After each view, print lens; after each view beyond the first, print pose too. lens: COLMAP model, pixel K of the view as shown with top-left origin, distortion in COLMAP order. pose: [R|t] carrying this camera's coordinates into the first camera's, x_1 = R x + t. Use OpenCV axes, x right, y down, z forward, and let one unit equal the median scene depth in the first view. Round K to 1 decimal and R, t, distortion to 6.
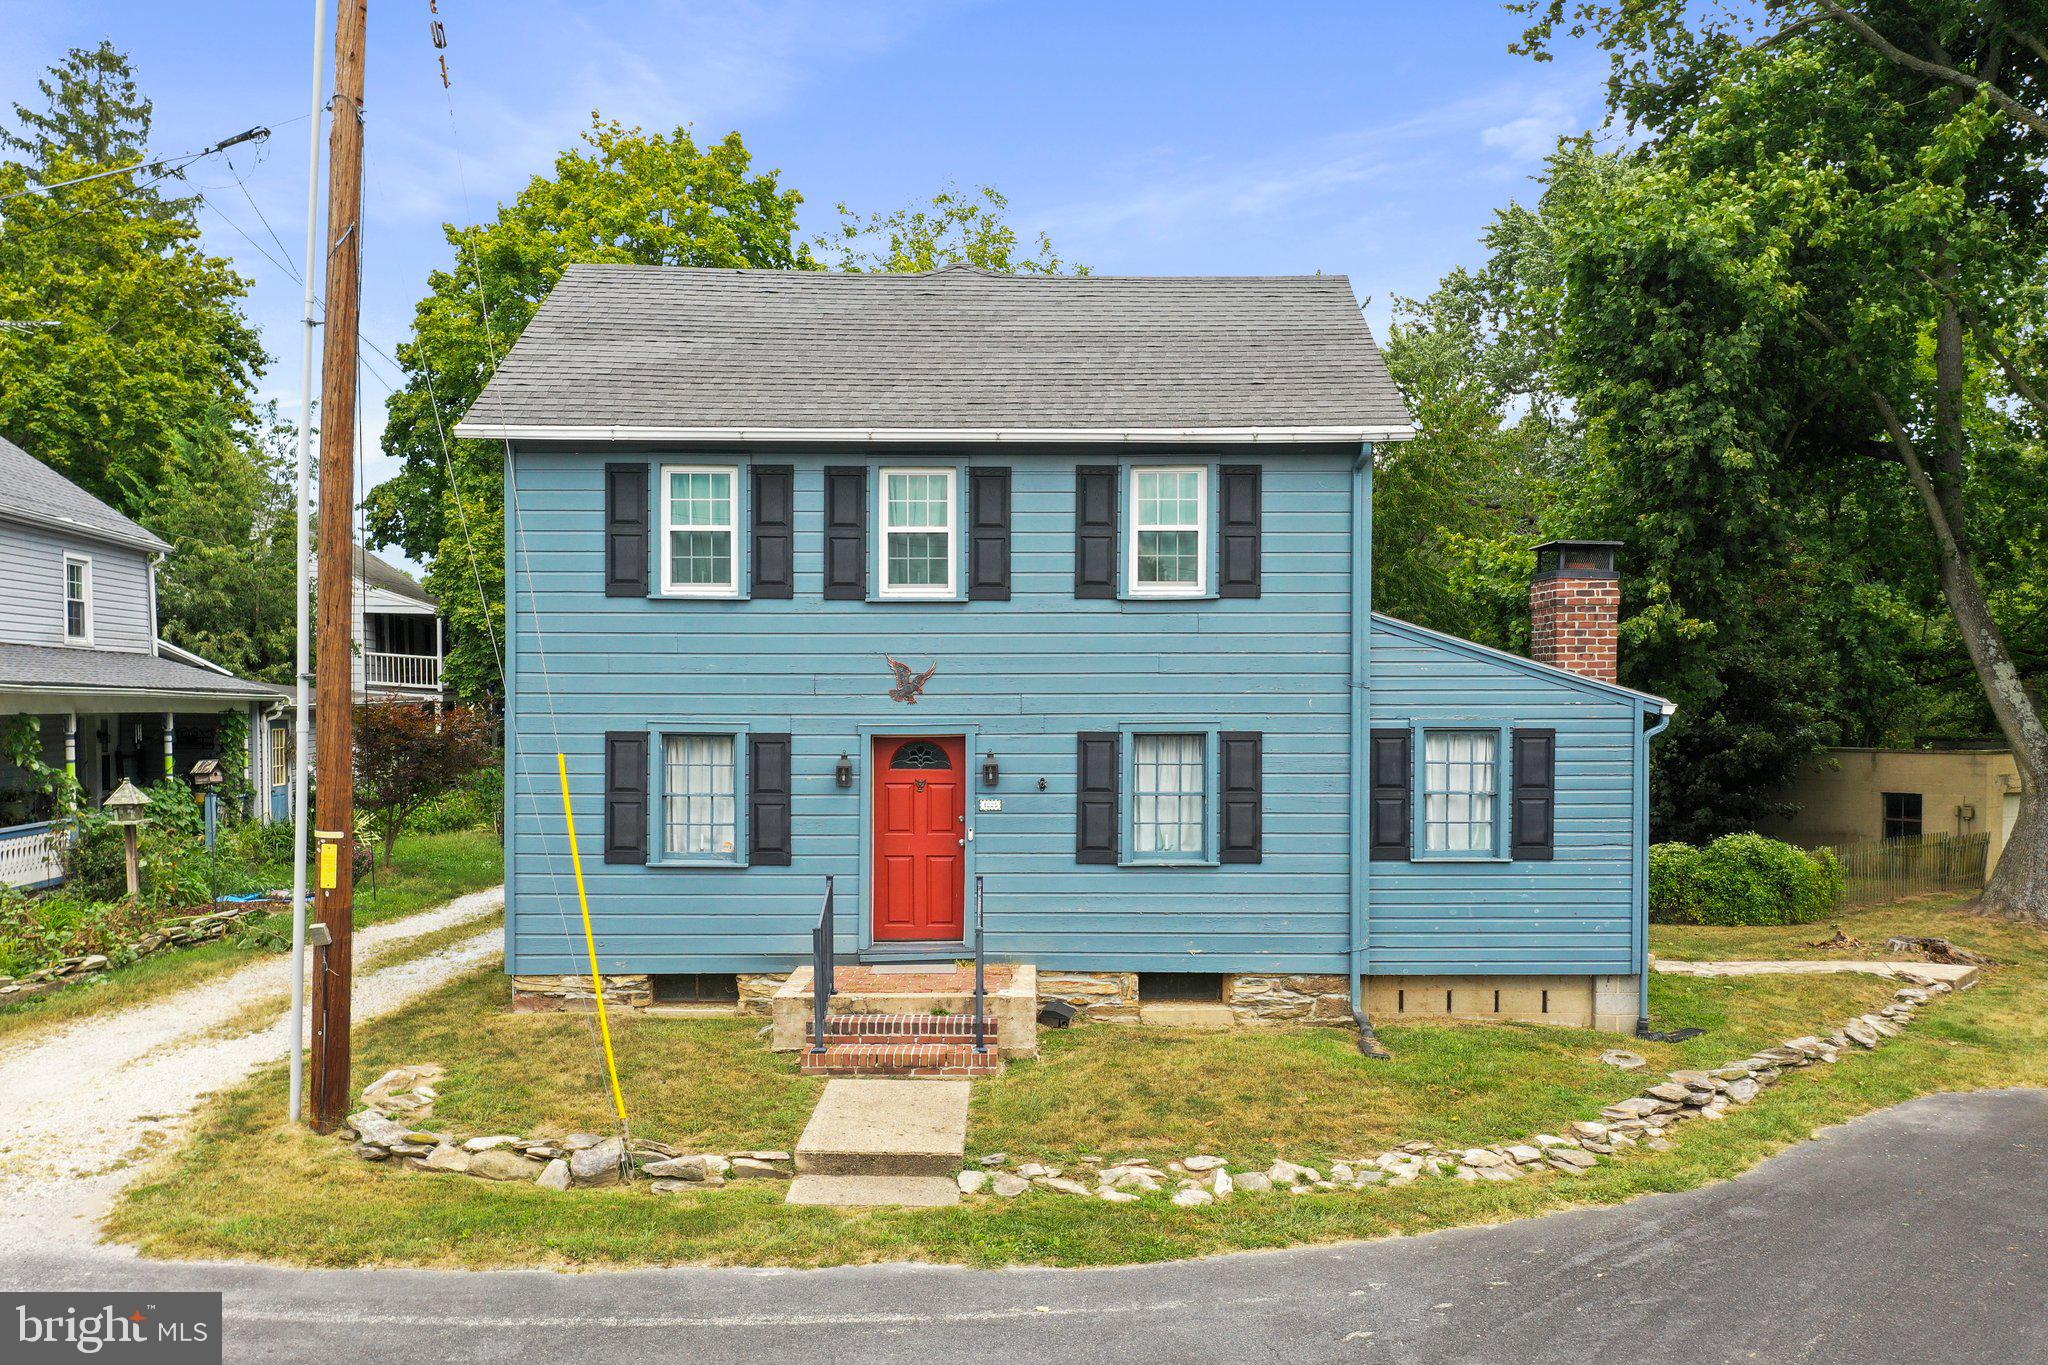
lens RADIAL K [[1652.1, 0, 1026.8], [0, 1652.1, 739.6], [0, 0, 1]] dist [0.001333, -0.003362]
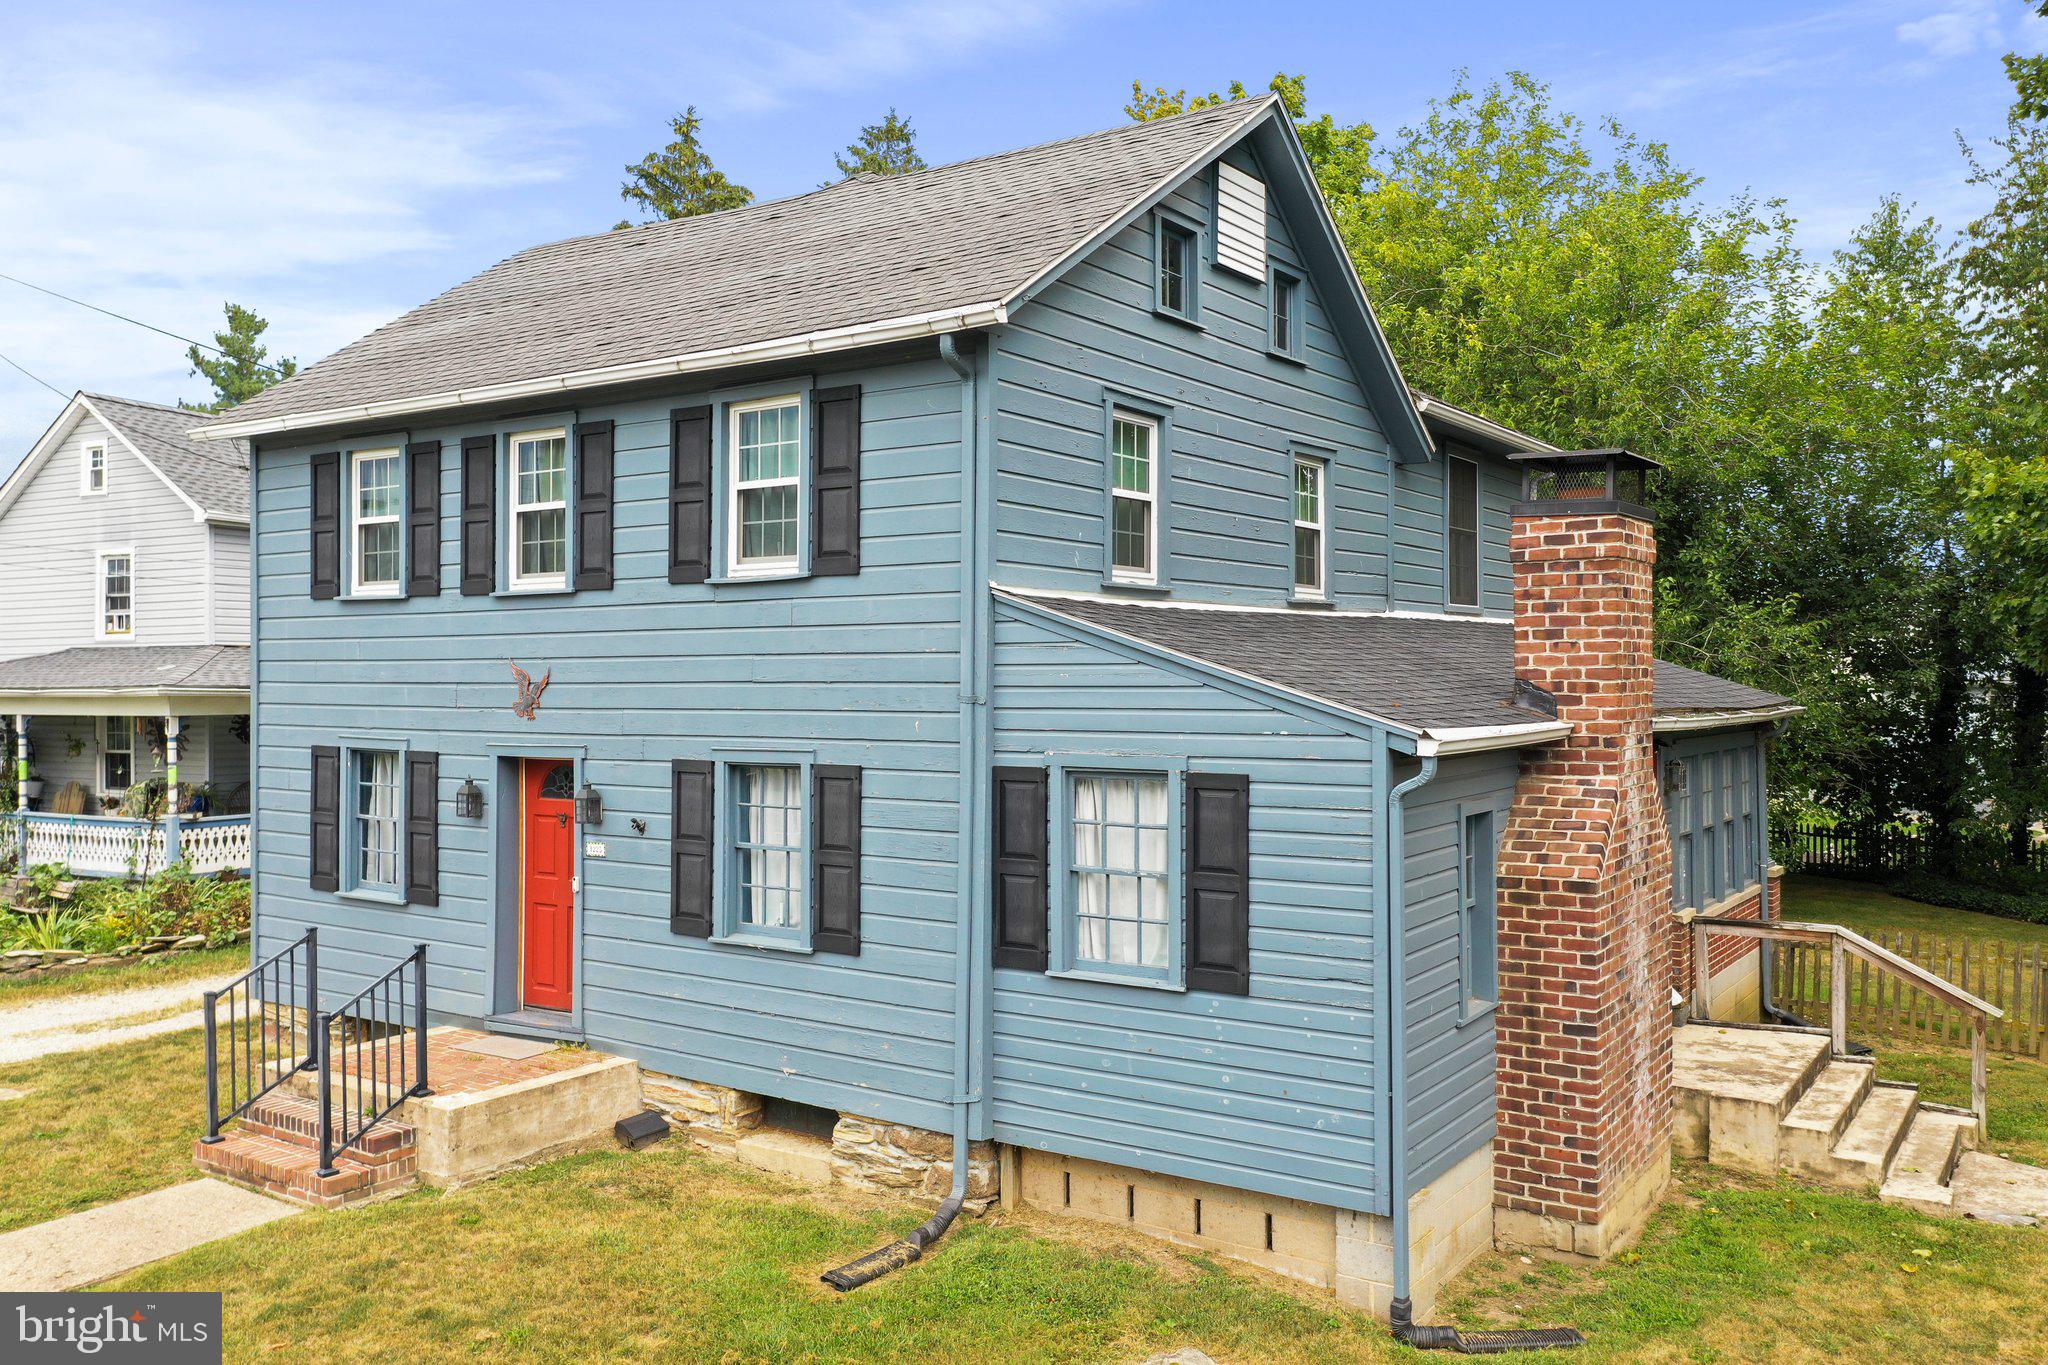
lens RADIAL K [[1652.1, 0, 1030.7], [0, 1652.1, 674.4], [0, 0, 1]] dist [0.001333, -0.003362]
pose [[0.821037, -0.002898, -0.570868, 0.598539], [-0.012055, 0.999676, -0.022413, -0.028701], [0.570748, 0.025284, 0.820736, 0.469408]]
